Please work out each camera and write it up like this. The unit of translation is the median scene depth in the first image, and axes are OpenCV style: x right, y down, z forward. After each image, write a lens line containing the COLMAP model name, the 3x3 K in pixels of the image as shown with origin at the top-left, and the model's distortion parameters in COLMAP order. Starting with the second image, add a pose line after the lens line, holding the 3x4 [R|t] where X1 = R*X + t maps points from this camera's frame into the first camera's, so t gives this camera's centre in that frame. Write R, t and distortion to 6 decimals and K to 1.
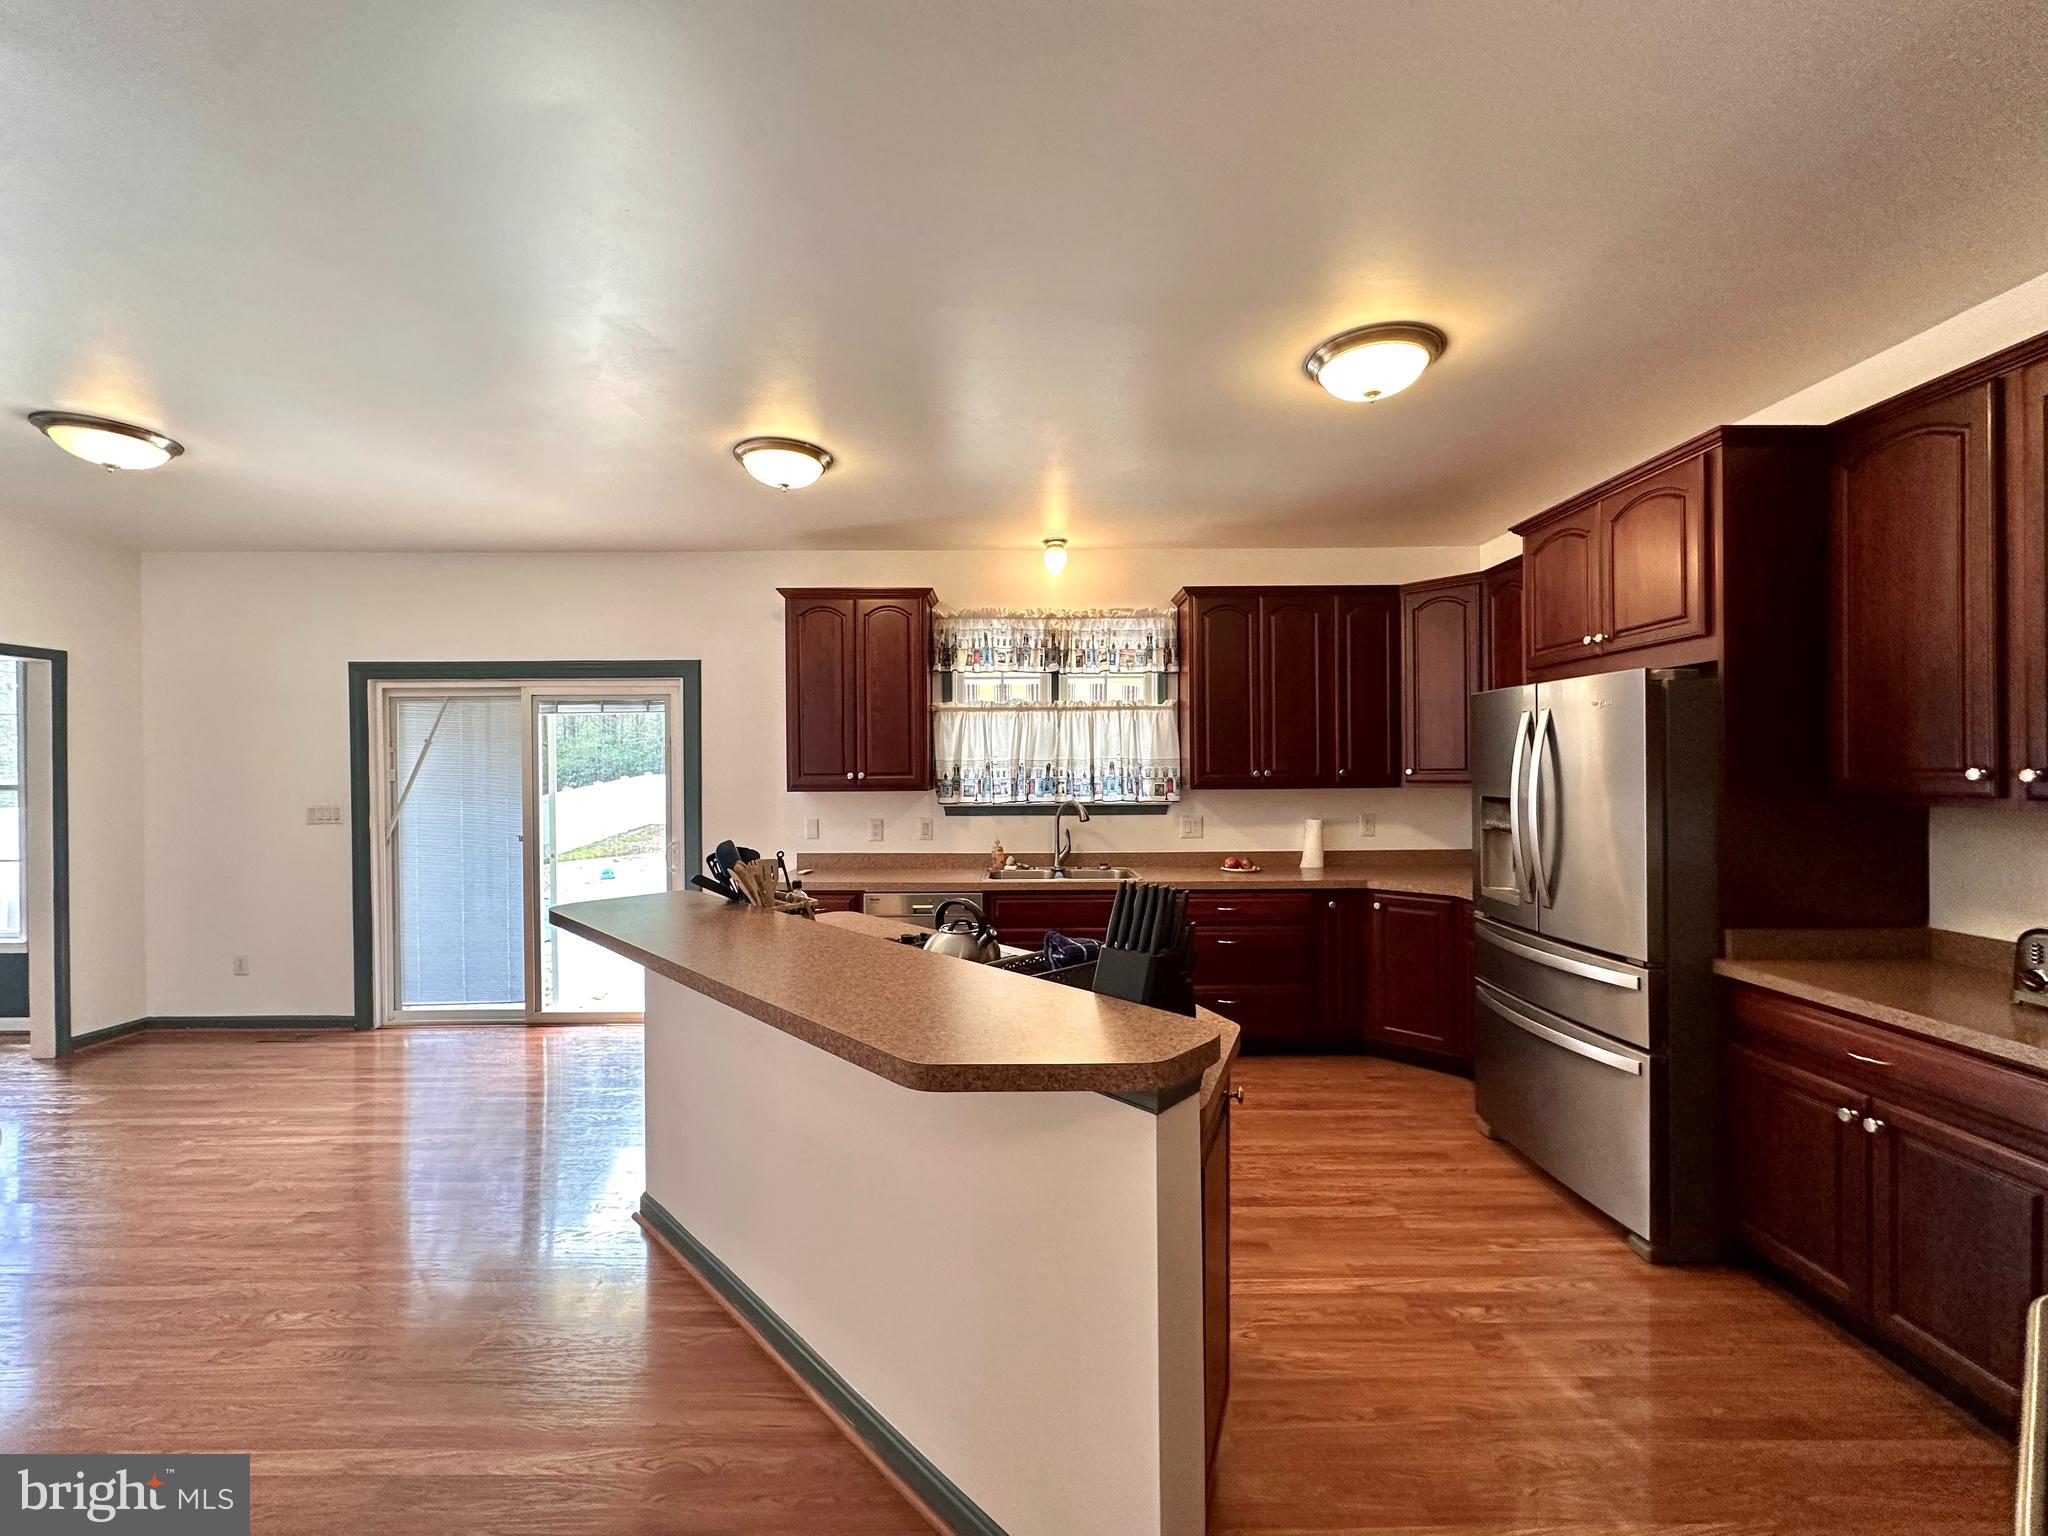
lens RADIAL K [[819.6, 0, 1028.2], [0, 819.6, 764.3], [0, 0, 1]] dist [0.000266, 0.000593]
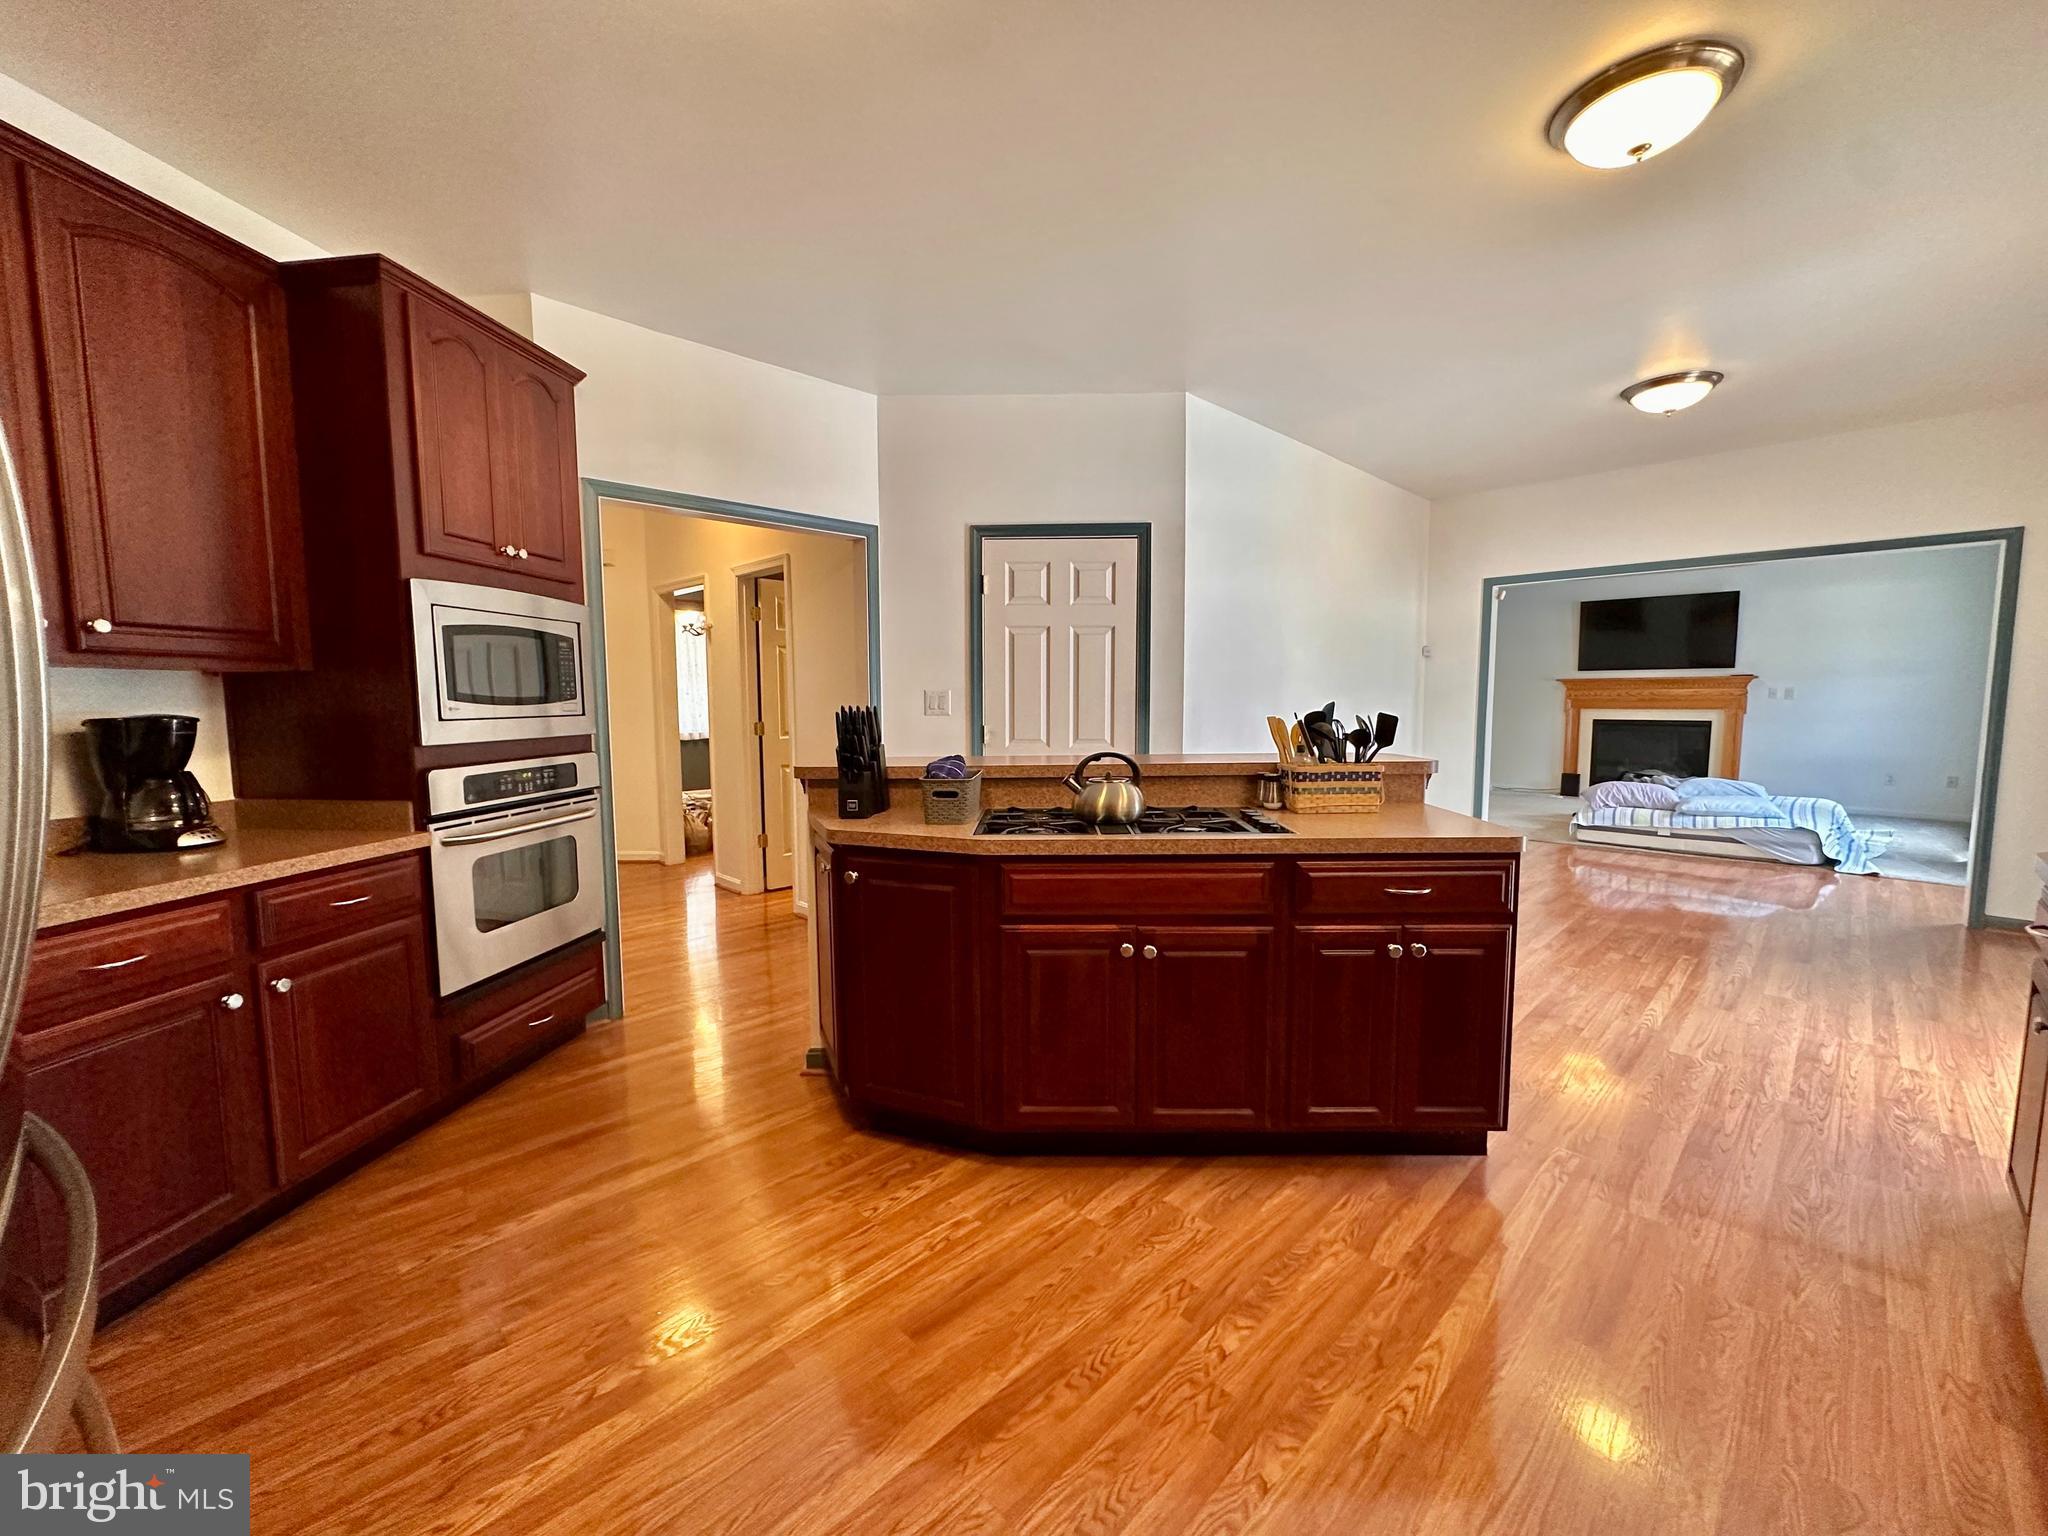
lens RADIAL K [[819.6, 0, 1008.4], [0, 819.6, 773.3], [0, 0, 1]] dist [0.000266, 0.000593]
pose [[-0.718255, 0.087610, -0.690242, 0.577932], [0.012260, 0.993480, 0.113342, 0.048435], [0.695671, 0.072946, -0.714647, 1.312330]]
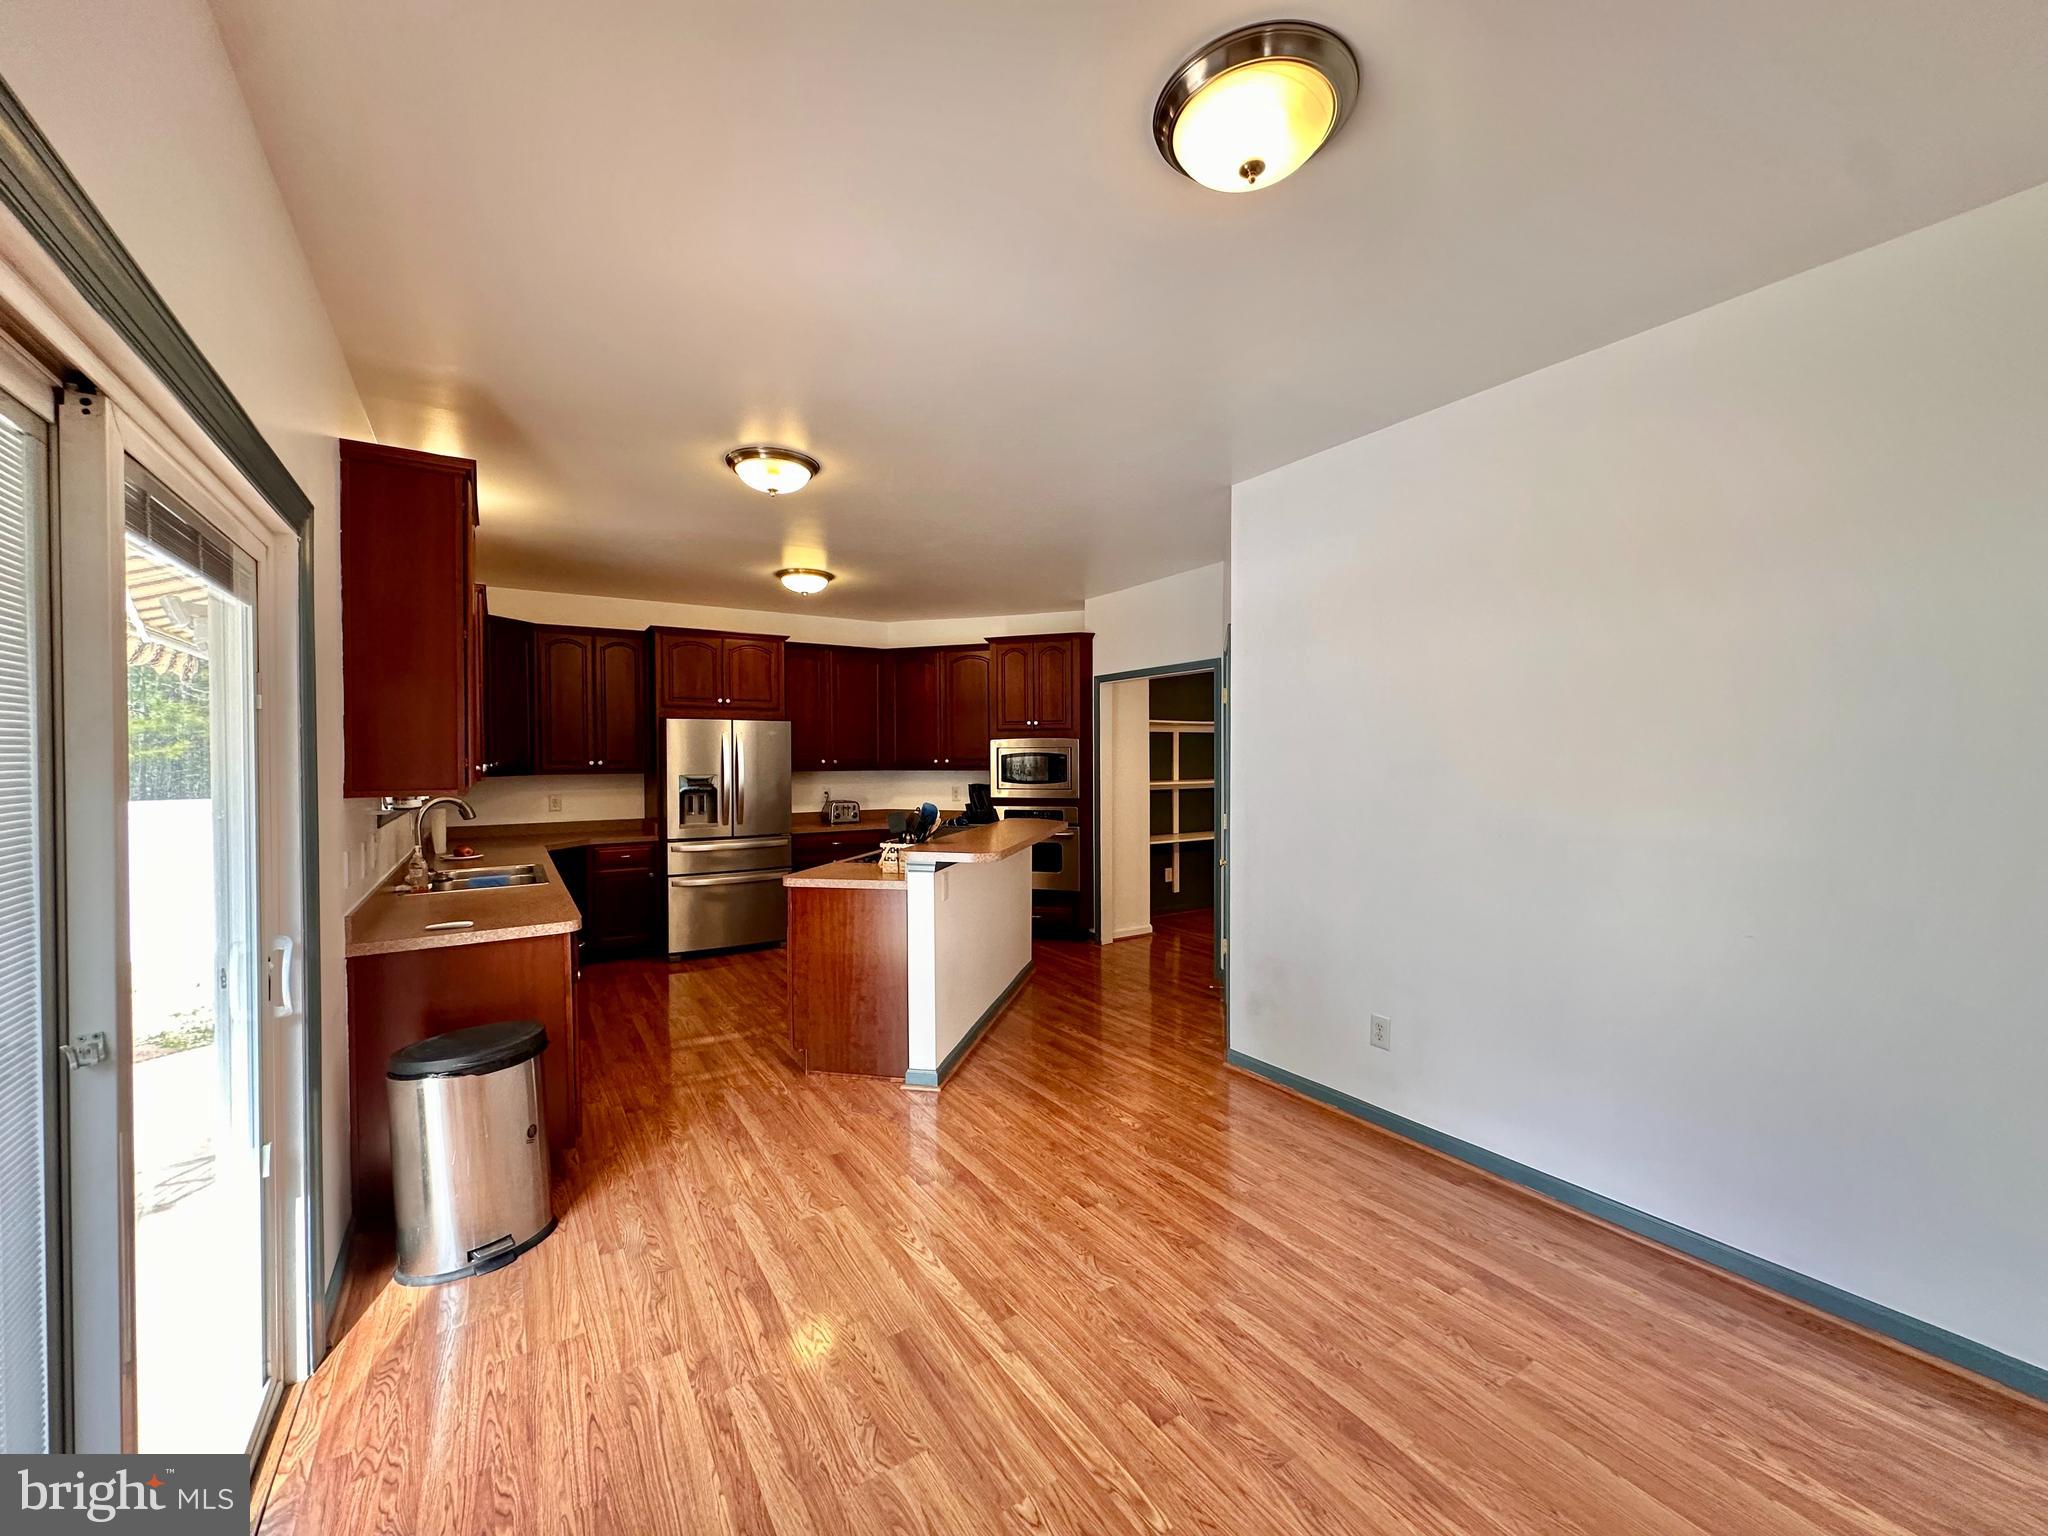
lens RADIAL K [[819.6, 0, 1026.7], [0, 819.6, 763.1], [0, 0, 1]] dist [0.000266, 0.000593]
pose [[-0.539680, 0.013477, 0.841762, -1.586786], [0.015236, 0.999864, -0.006240, 0.026541], [-0.841732, 0.009458, -0.539813, 1.503567]]
